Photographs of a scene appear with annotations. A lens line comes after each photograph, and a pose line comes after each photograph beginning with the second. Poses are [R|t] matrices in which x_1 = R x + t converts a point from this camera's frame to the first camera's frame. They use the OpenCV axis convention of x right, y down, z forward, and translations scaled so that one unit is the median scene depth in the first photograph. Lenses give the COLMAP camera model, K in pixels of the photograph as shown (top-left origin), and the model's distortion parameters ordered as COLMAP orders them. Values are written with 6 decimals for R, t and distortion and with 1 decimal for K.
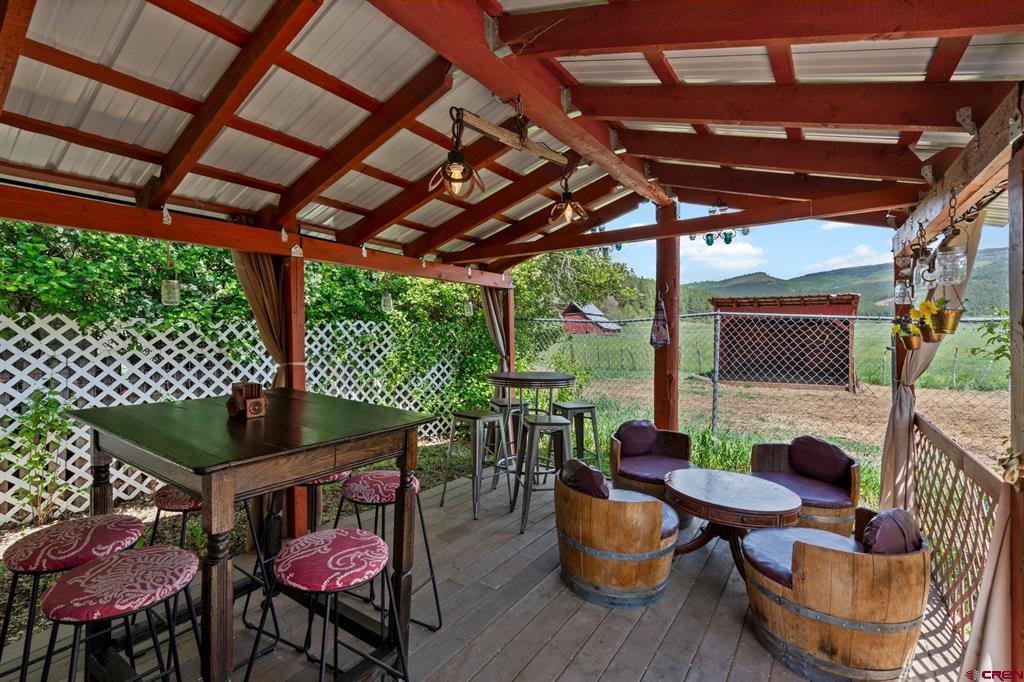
lens RADIAL K [[469.1, 0, 507.6], [0, 469.1, 337.3], [0, 0, 1]] dist [-0.000718, 0.000001]
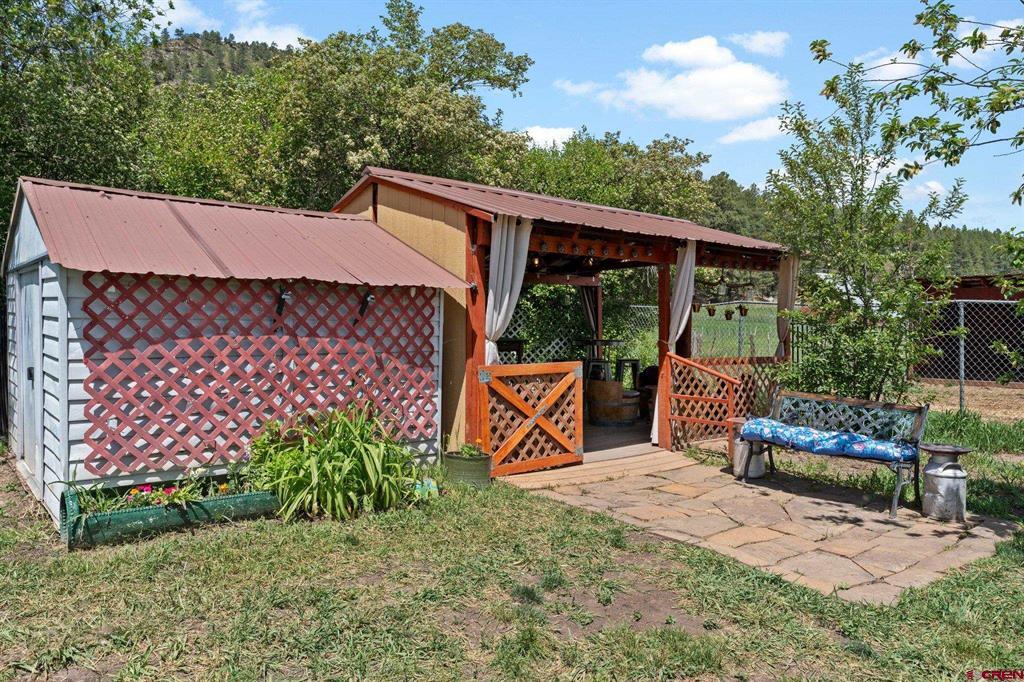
lens RADIAL K [[717.7, 0, 512.5], [0, 717.7, 339.2], [0, 0, 1]] dist [-0.000493, 0.000032]
pose [[0.960029, 0.008300, -0.279776, 0.344924], [-0.005655, 0.999931, 0.010260, 0.038218], [0.279842, -0.008268, 0.960010, -1.148555]]
